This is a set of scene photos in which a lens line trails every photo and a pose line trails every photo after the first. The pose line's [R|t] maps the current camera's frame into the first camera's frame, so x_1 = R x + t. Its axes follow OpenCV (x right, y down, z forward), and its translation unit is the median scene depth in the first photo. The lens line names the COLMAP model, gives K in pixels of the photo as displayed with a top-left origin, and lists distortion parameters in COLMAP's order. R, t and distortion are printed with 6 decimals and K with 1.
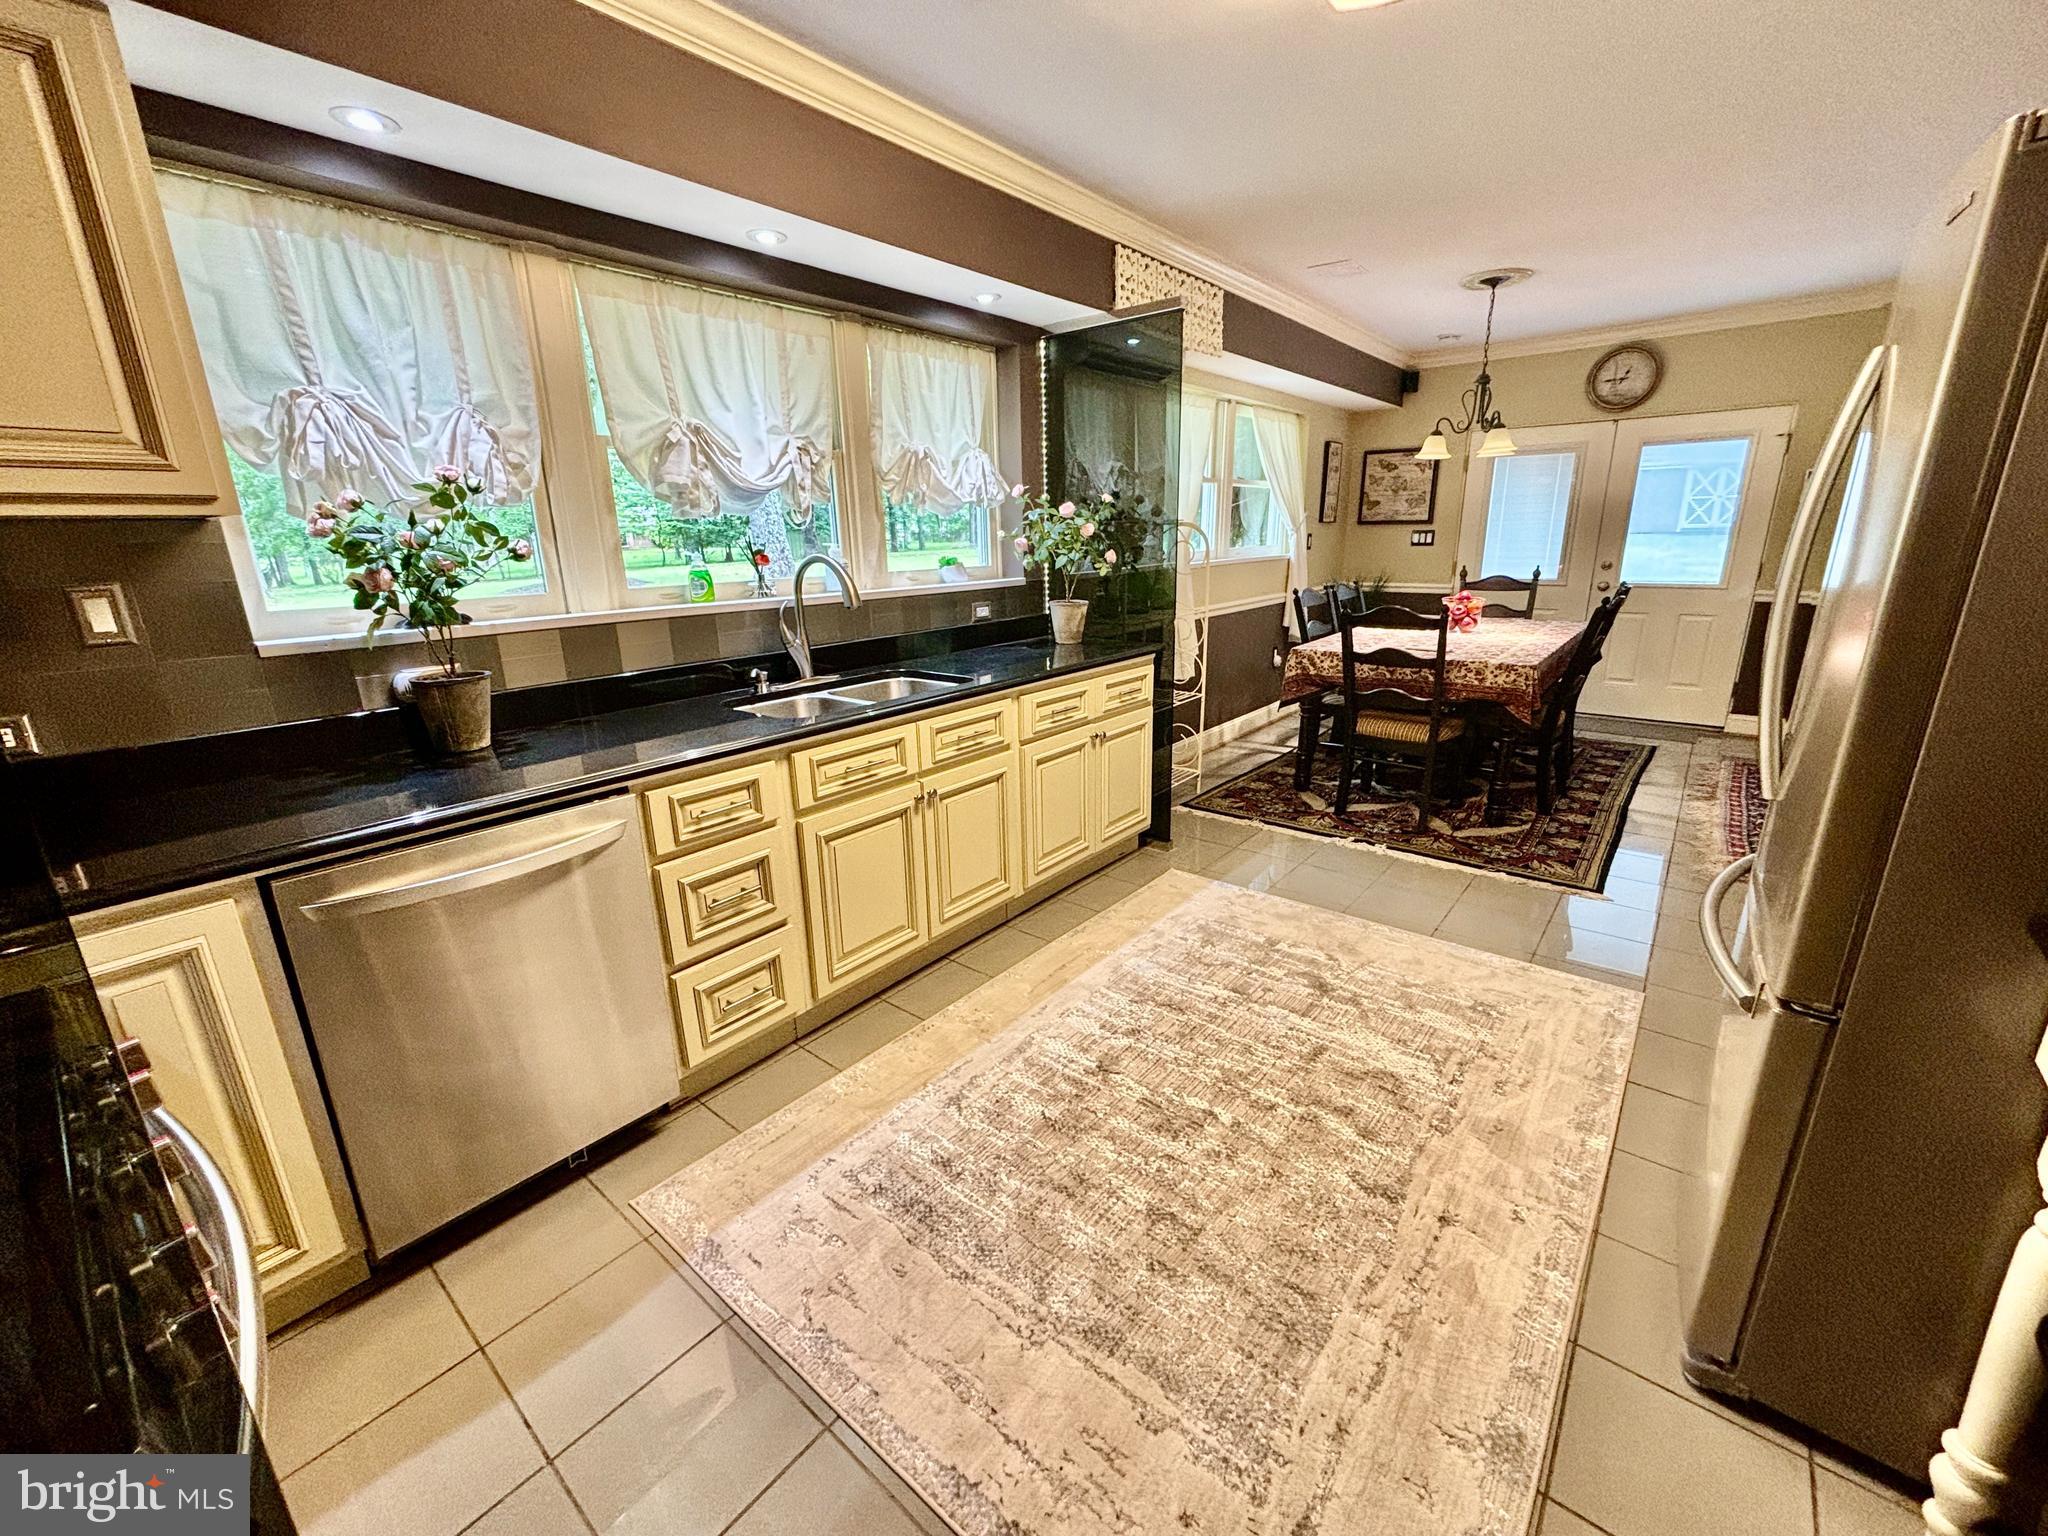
lens RADIAL K [[830.9, 0, 1024.0], [0, 830.9, 768.0], [0, 0, 1]] dist [0.008419, -0.000095]
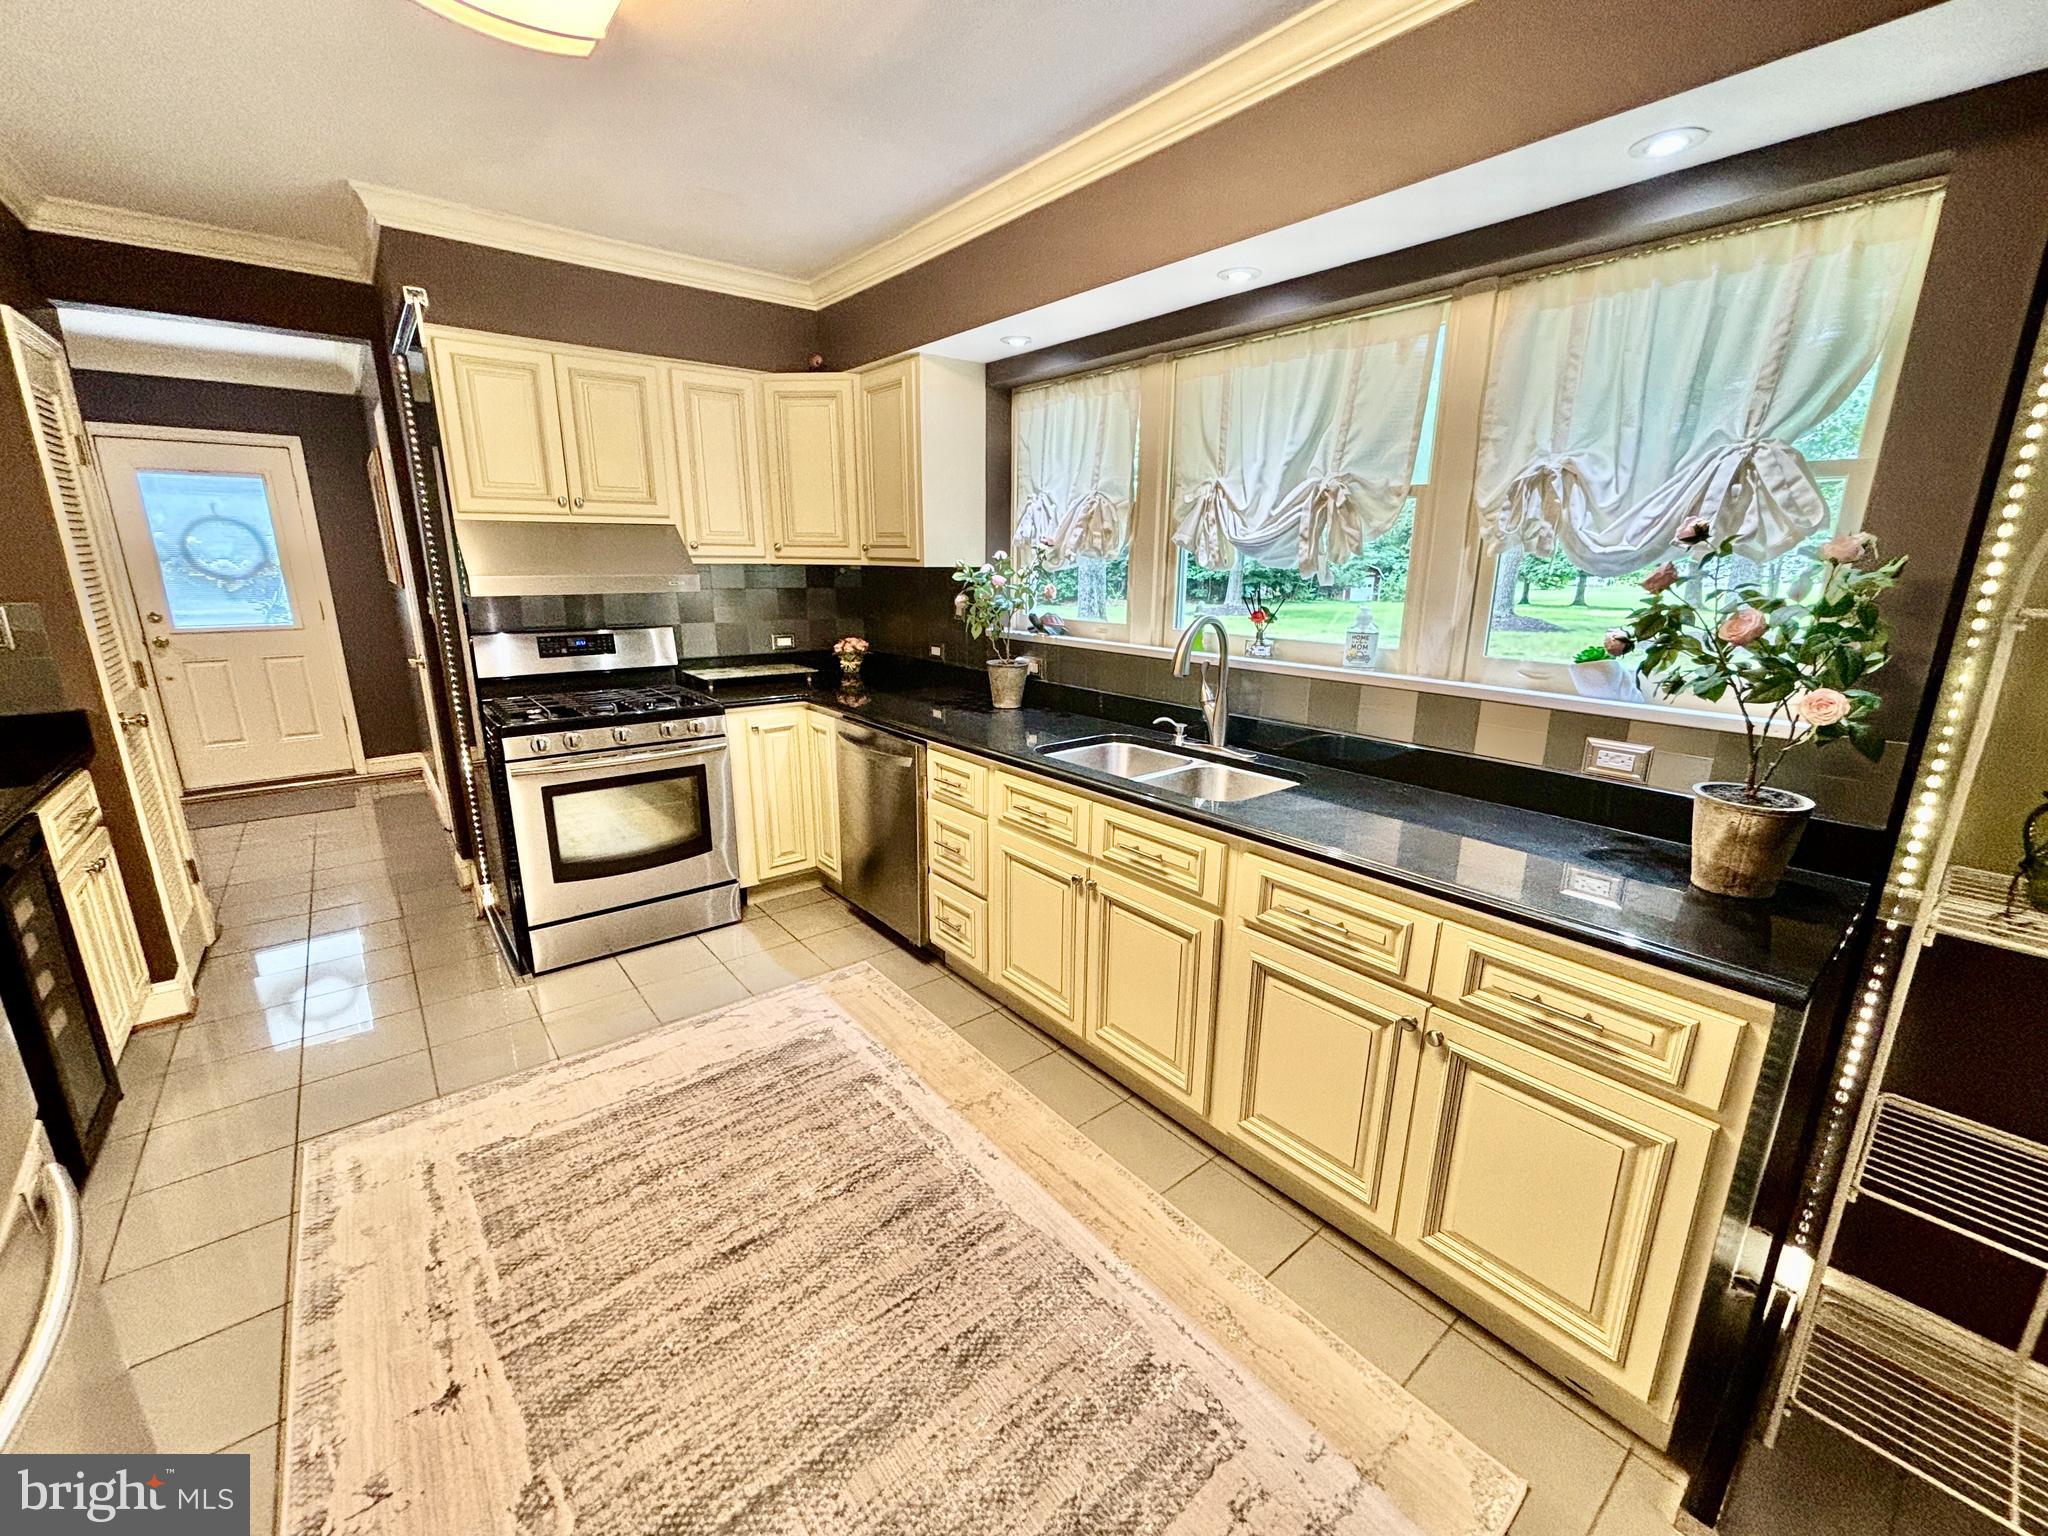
lens RADIAL K [[830.9, 0, 1024.0], [0, 830.9, 768.0], [0, 0, 1]] dist [0.008419, -0.000095]
pose [[-0.191941, 0.258778, -0.946675, 0.485226], [-0.278300, 0.910662, 0.305360, -0.227789], [0.941120, 0.322070, -0.102776, 0.673810]]
